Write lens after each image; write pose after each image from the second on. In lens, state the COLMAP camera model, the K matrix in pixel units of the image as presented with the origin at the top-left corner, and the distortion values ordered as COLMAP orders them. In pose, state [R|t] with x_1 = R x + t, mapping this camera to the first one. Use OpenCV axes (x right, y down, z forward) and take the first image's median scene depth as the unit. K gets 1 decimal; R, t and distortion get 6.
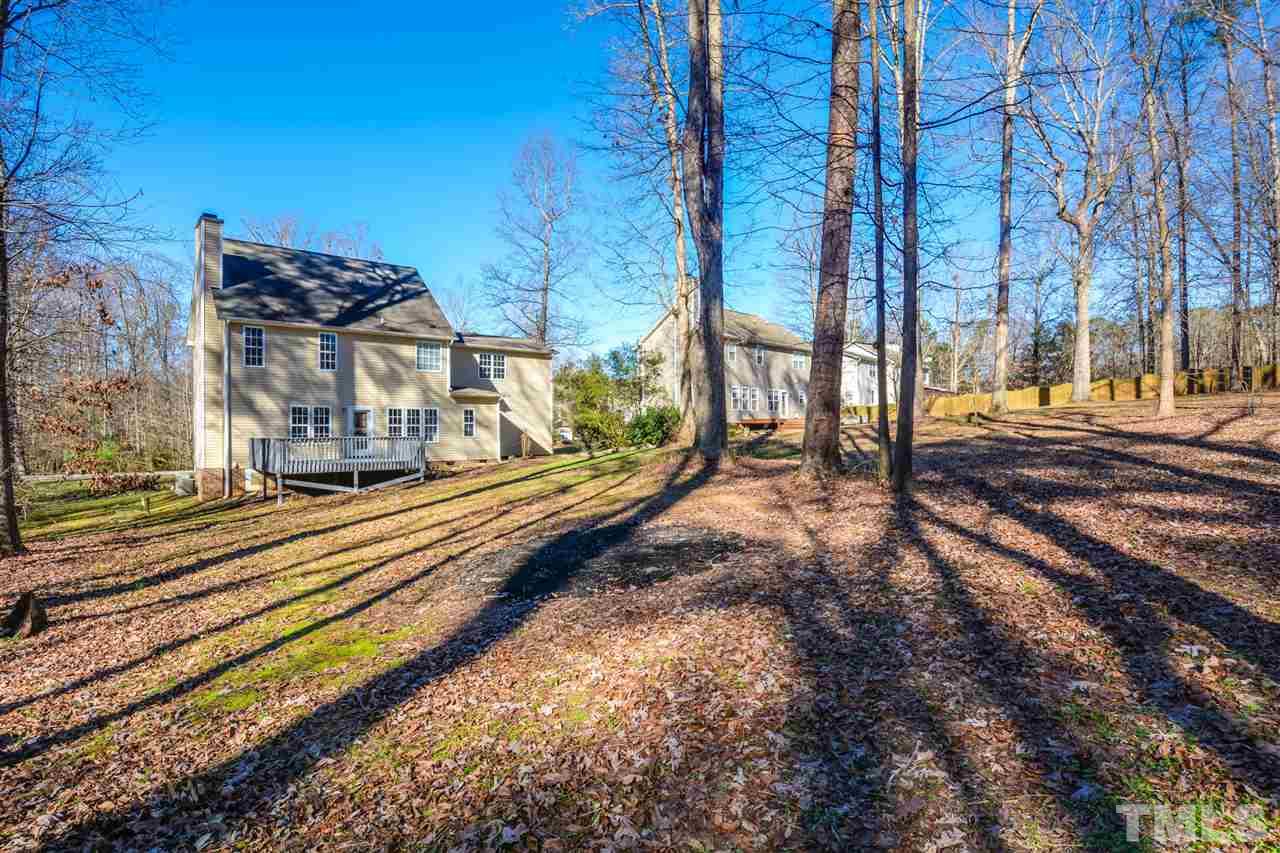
lens RADIAL K [[598.5, 0, 640.0], [0, 598.5, 426.5], [0, 0, 1]] dist [-0.000598, -0.019834]
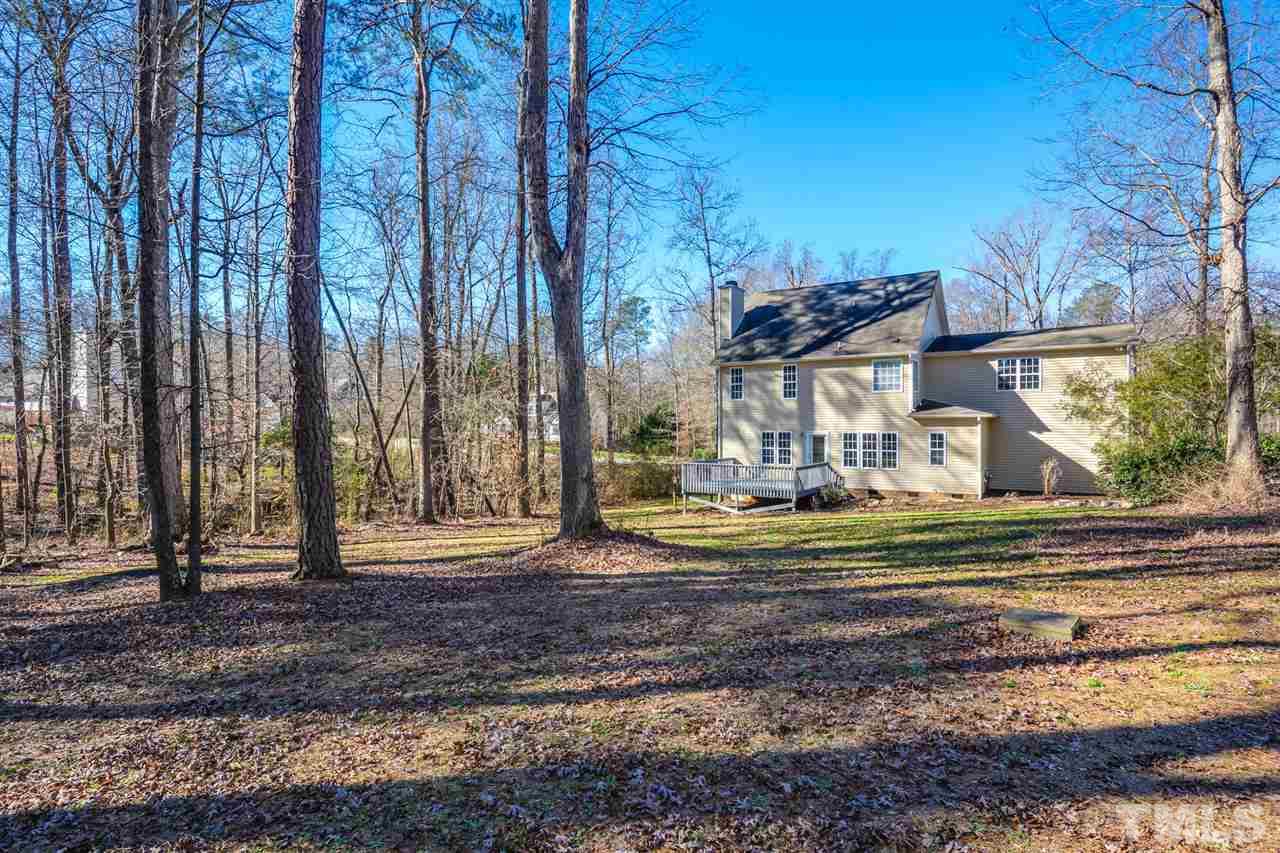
lens RADIAL K [[598.5, 0, 640.0], [0, 598.5, 426.5], [0, 0, 1]] dist [-0.000598, -0.019834]
pose [[0.325173, 0.004197, -0.945645, 0.388009], [0.000299, 0.999990, 0.004541, -0.043143], [0.945654, -0.001759, 0.325168, 0.341721]]
